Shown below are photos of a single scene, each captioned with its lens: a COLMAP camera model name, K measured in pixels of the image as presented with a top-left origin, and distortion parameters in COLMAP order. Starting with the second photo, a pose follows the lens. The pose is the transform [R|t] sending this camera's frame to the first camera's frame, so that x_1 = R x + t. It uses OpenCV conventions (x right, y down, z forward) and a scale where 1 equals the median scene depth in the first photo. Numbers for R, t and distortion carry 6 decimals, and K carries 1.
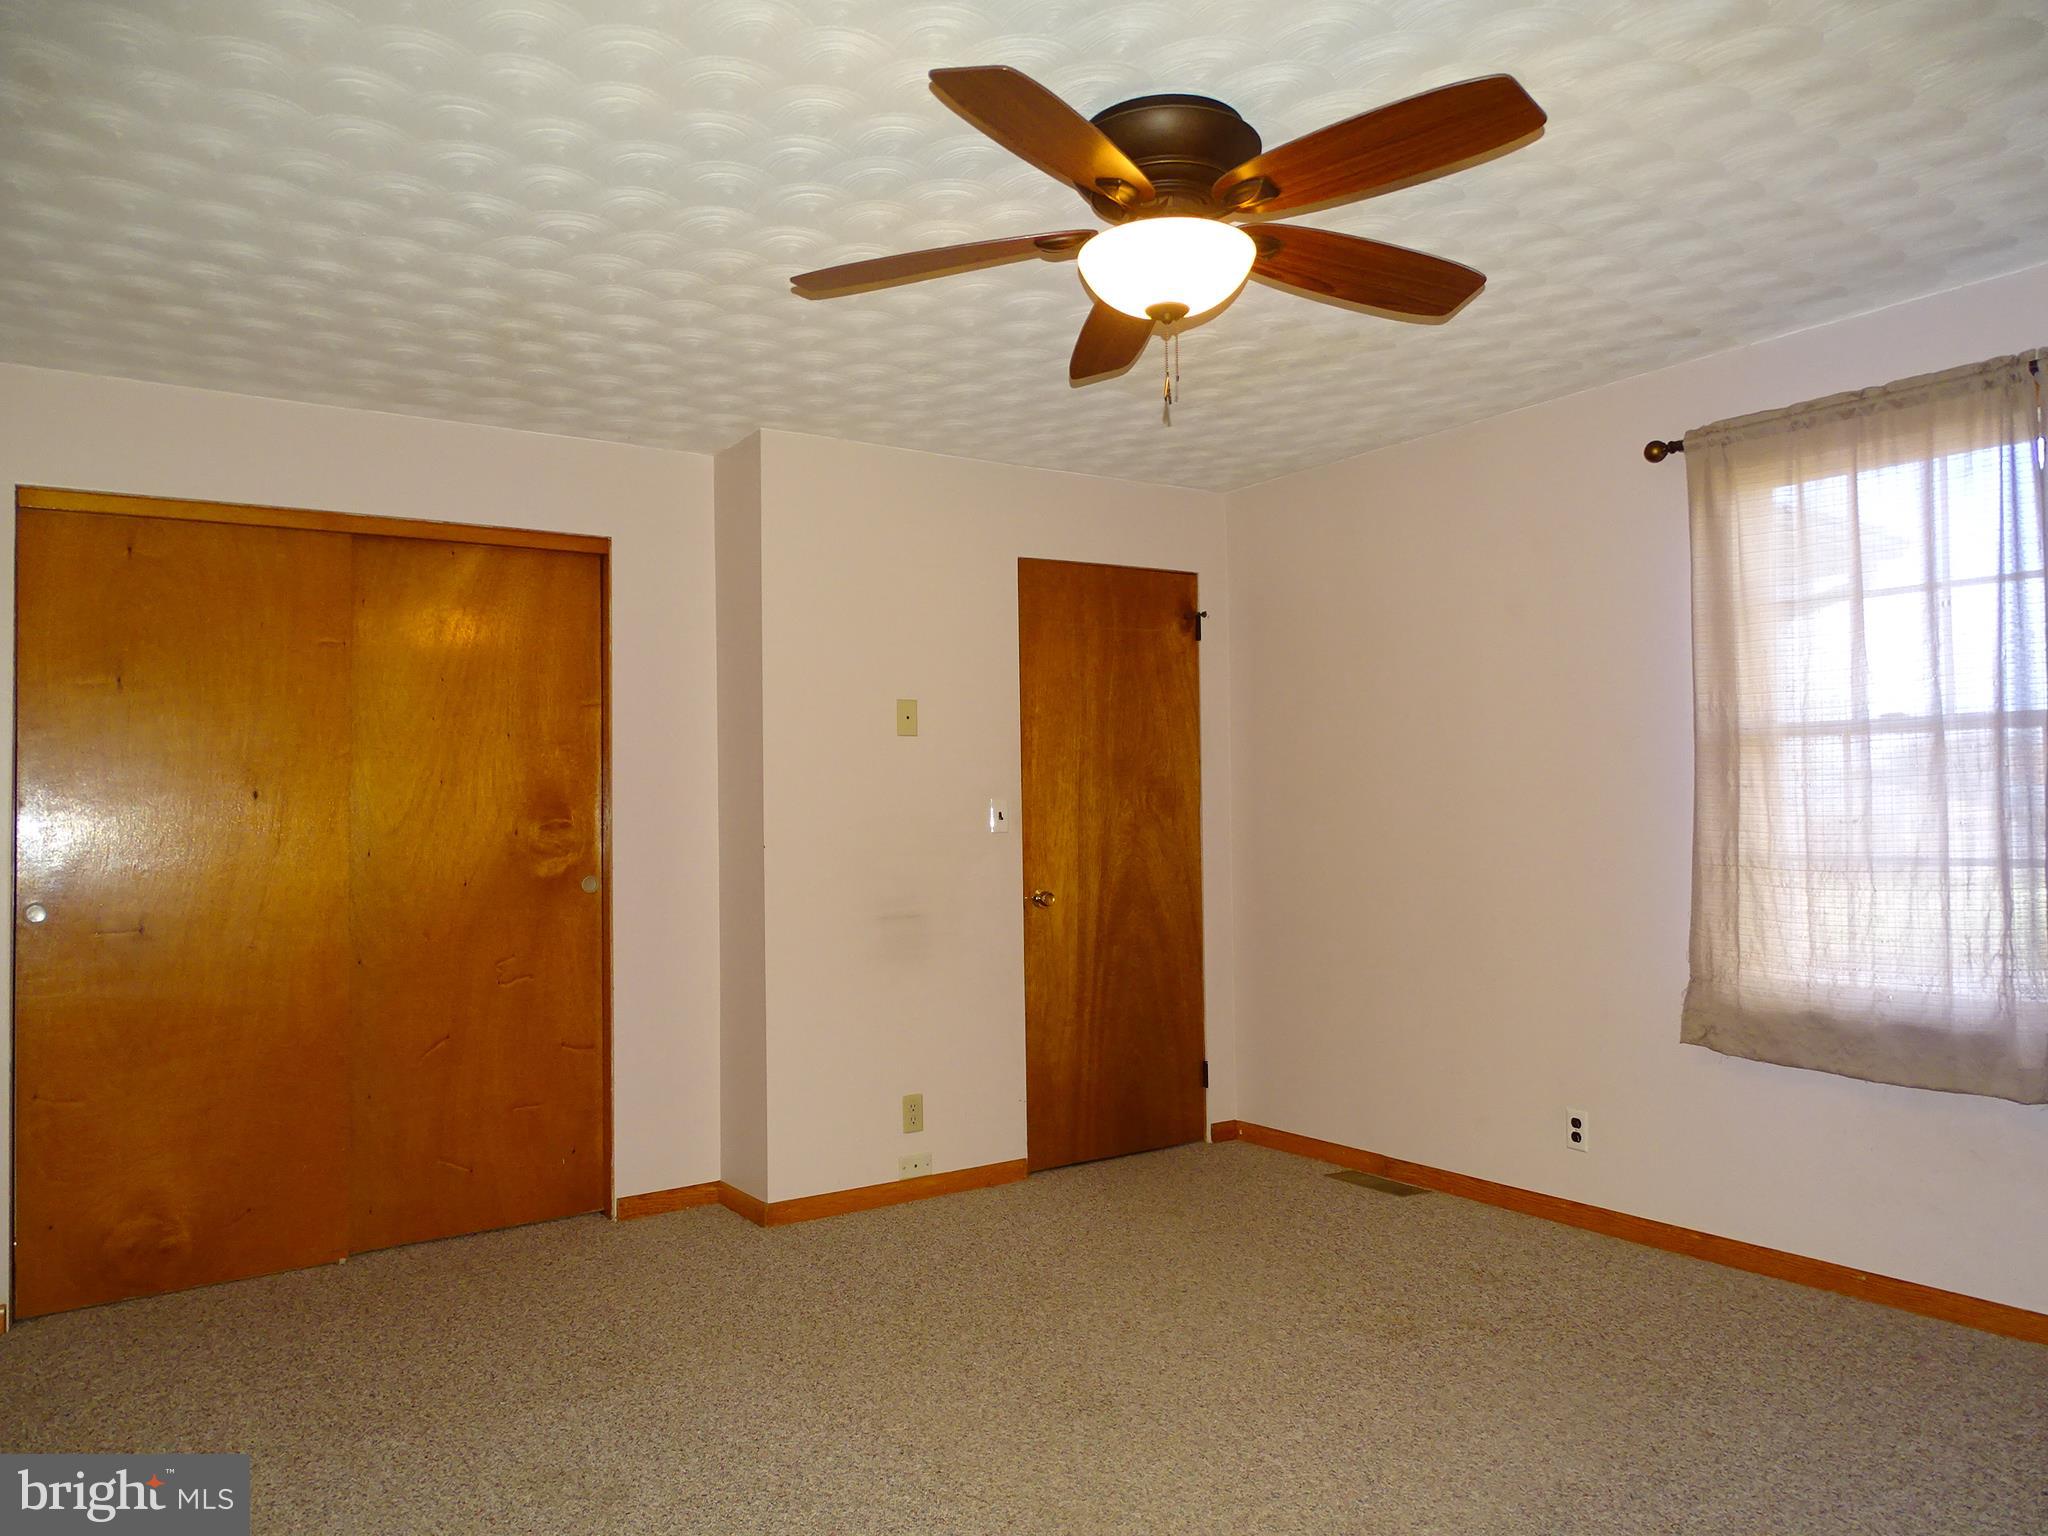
lens RADIAL K [[1465.6, 0, 1024.0], [0, 1465.6, 768.0], [0, 0, 1]] dist [0.005481, -0.000925]
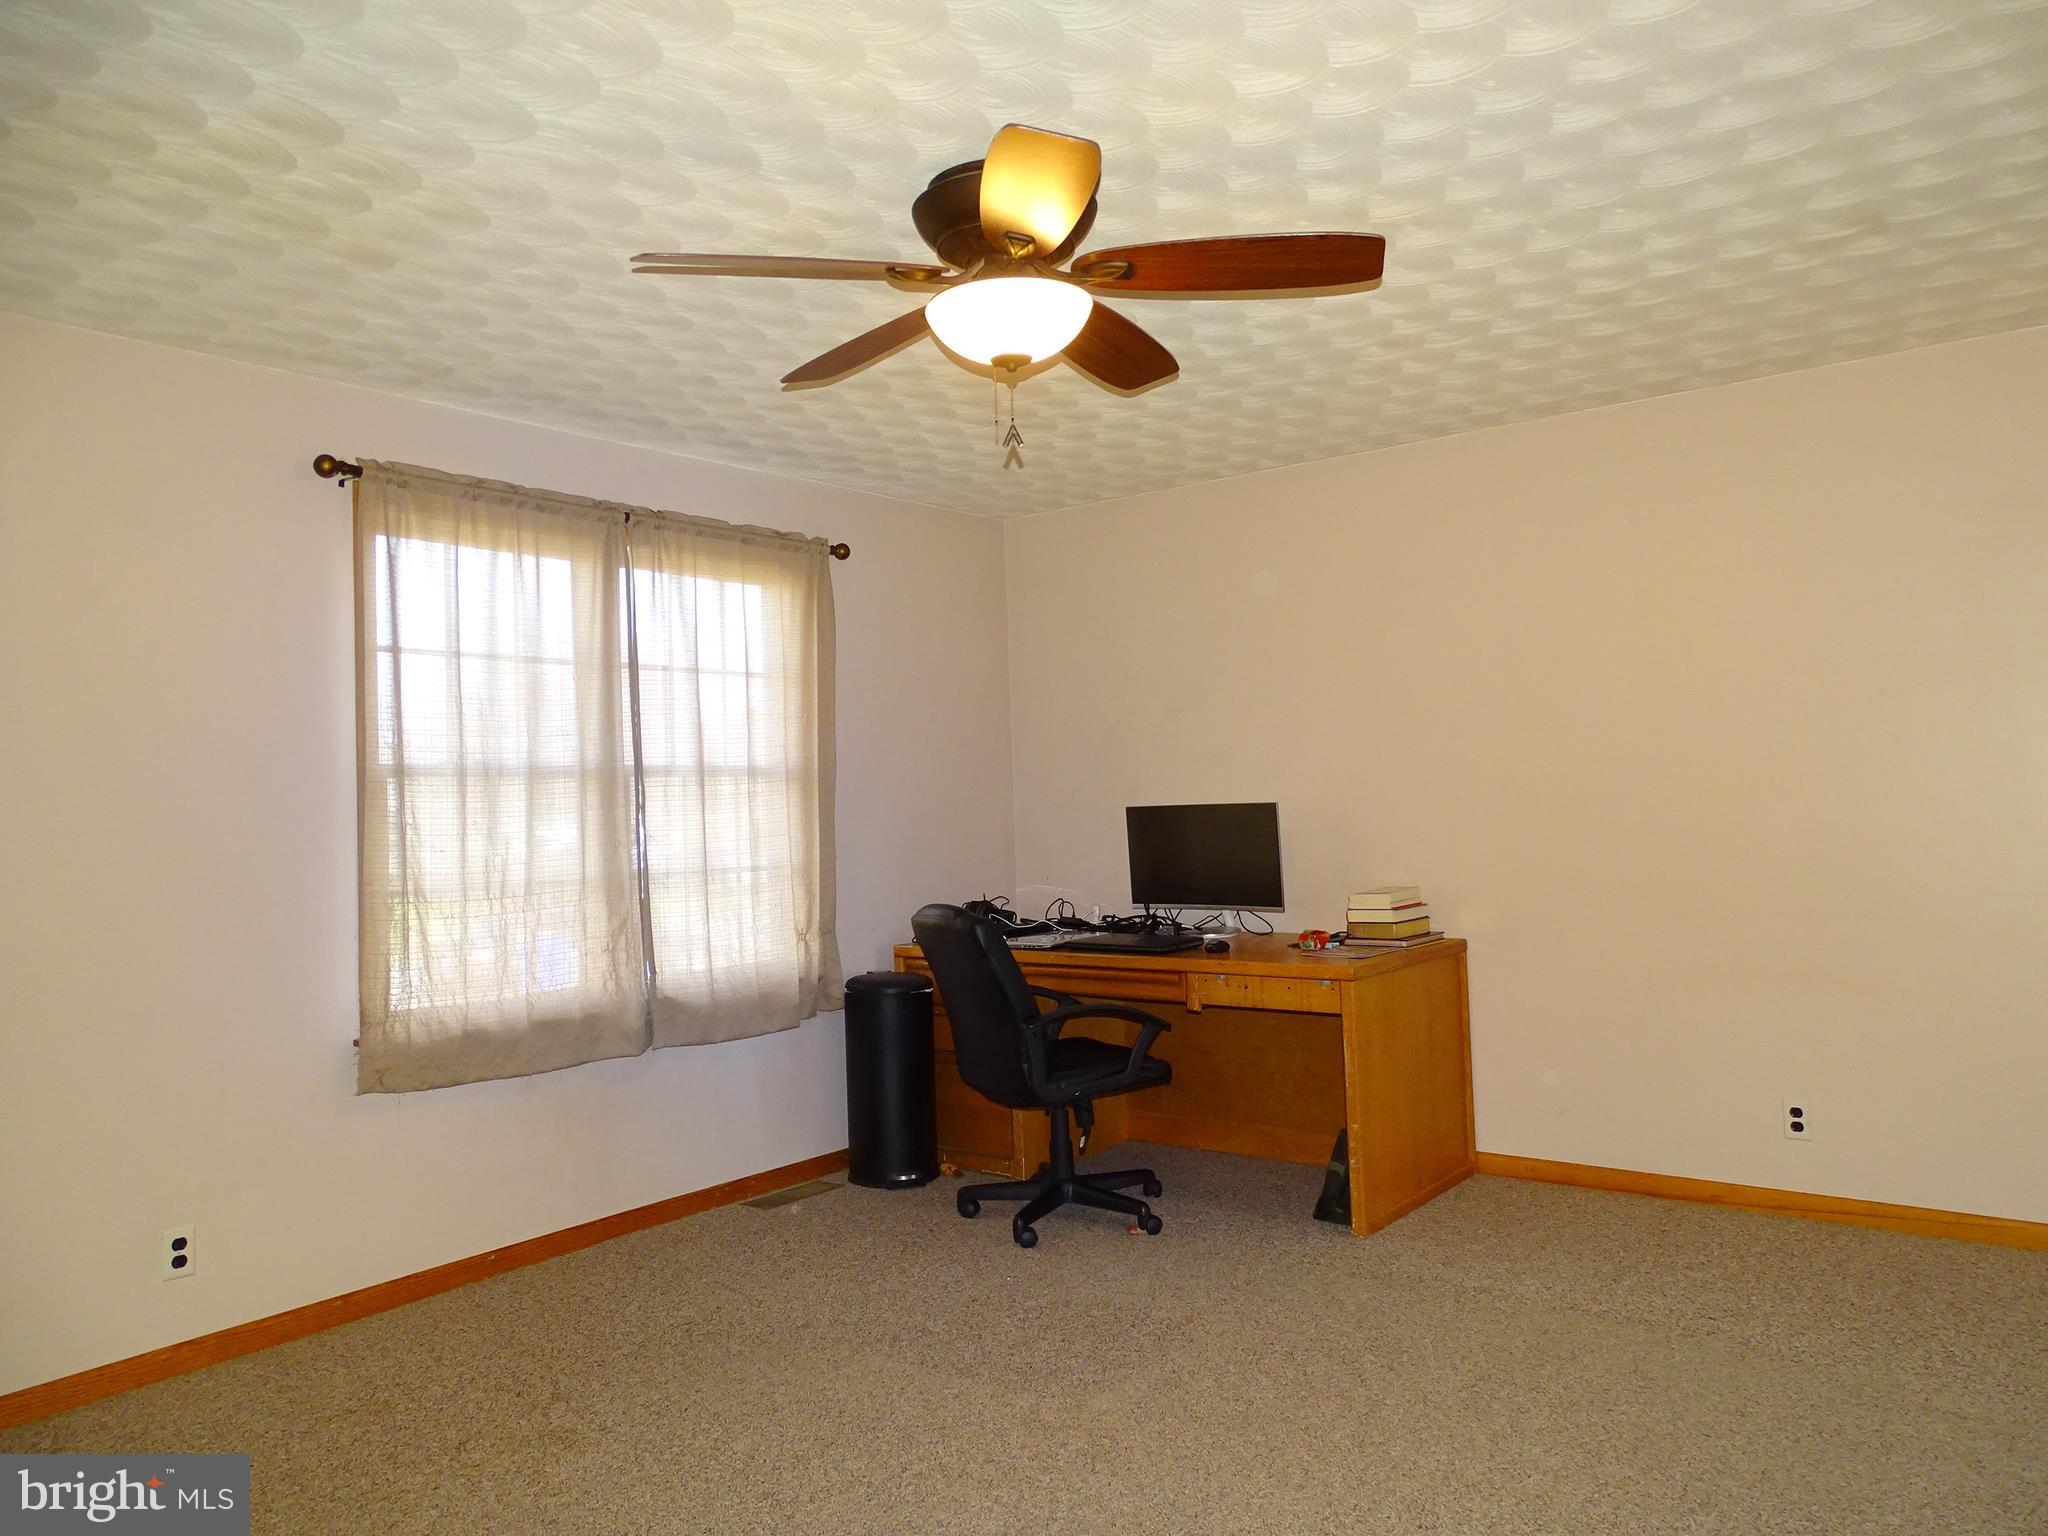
lens RADIAL K [[1465.6, 0, 1024.0], [0, 1465.6, 768.0], [0, 0, 1]] dist [0.005481, -0.000925]
pose [[-0.315911, 0.047343, 0.947607, -0.631789], [0.014259, 0.998878, -0.045151, 0.026555], [-0.948682, -0.000752, -0.316232, 0.942603]]
